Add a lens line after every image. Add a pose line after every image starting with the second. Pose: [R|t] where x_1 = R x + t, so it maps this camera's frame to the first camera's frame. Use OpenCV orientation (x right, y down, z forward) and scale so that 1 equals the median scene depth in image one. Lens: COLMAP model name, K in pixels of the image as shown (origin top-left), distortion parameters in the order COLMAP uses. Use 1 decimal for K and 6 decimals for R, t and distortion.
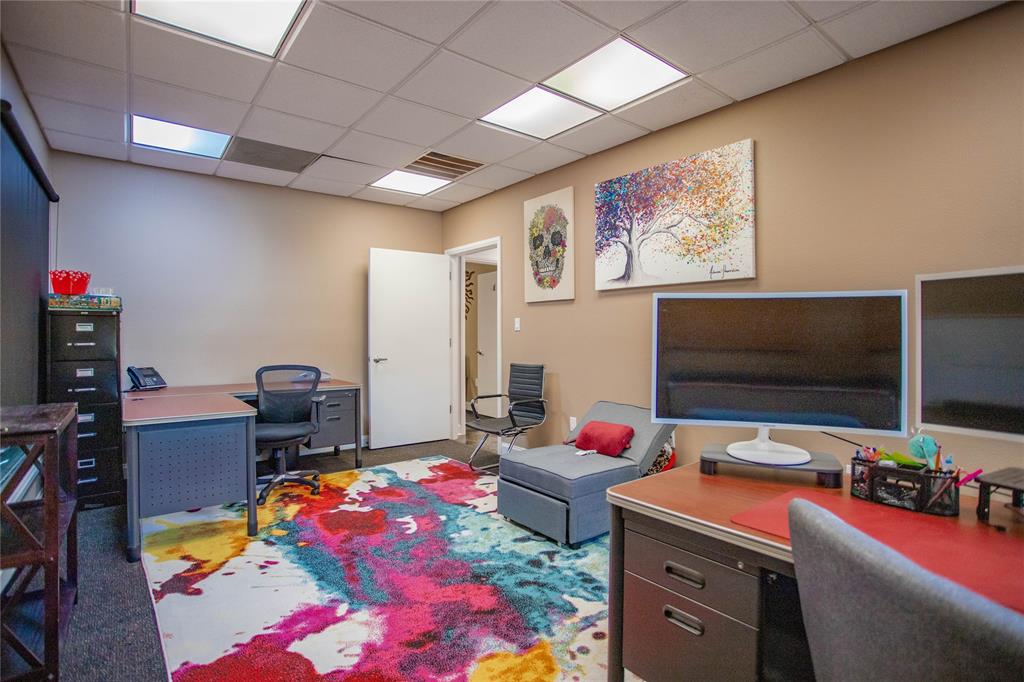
lens RADIAL K [[497.9, 0, 510.5], [0, 497.9, 336.7], [0, 0, 1]] dist [-0.070762, 0.027056]
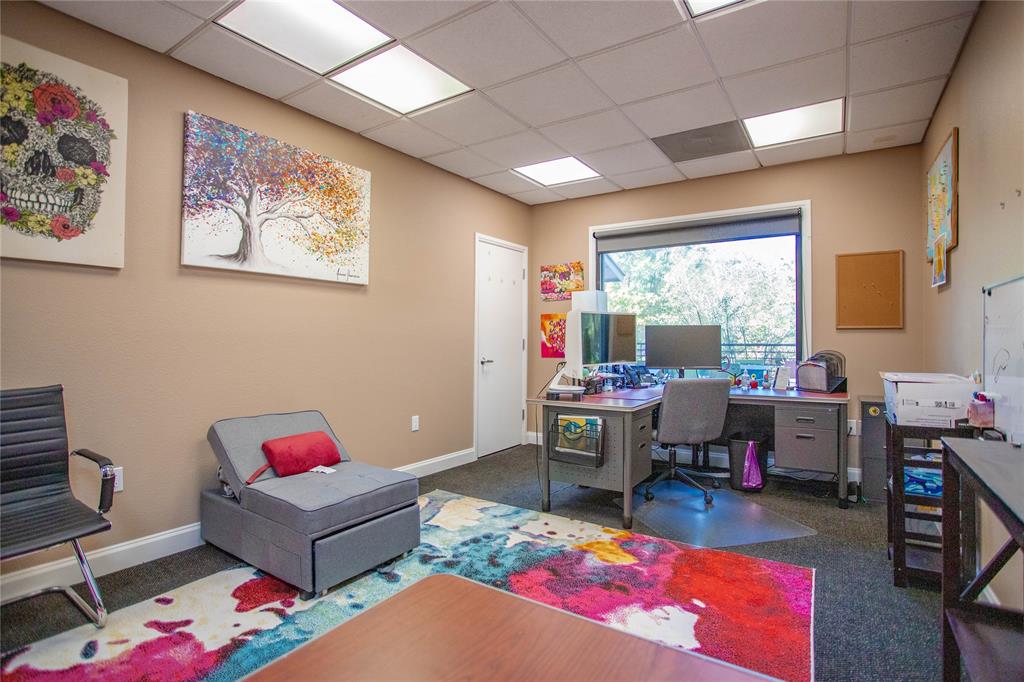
lens RADIAL K [[497.9, 0, 510.5], [0, 497.9, 336.7], [0, 0, 1]] dist [-0.070762, 0.027056]
pose [[-0.300444, -0.000342, 0.953799, -0.731236], [-0.000047, 1.000000, 0.000343, 0.007575], [-0.953799, 0.000058, -0.300444, 0.943877]]
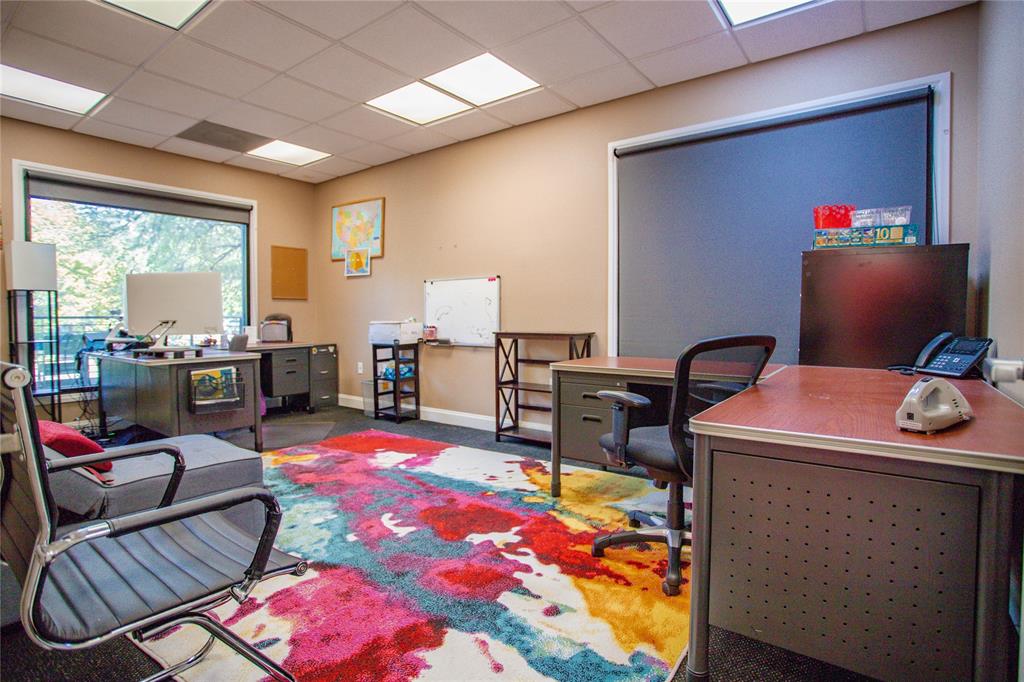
lens RADIAL K [[524.9, 0, 512.0], [0, 524.9, 341.0], [0, 0, 1]] dist [-0.077558, 0.032619]
pose [[-0.967532, 0.012845, -0.252421, -0.177090], [0.001134, 0.998918, 0.046486, 0.053730], [0.252746, 0.044690, -0.966500, 1.763910]]
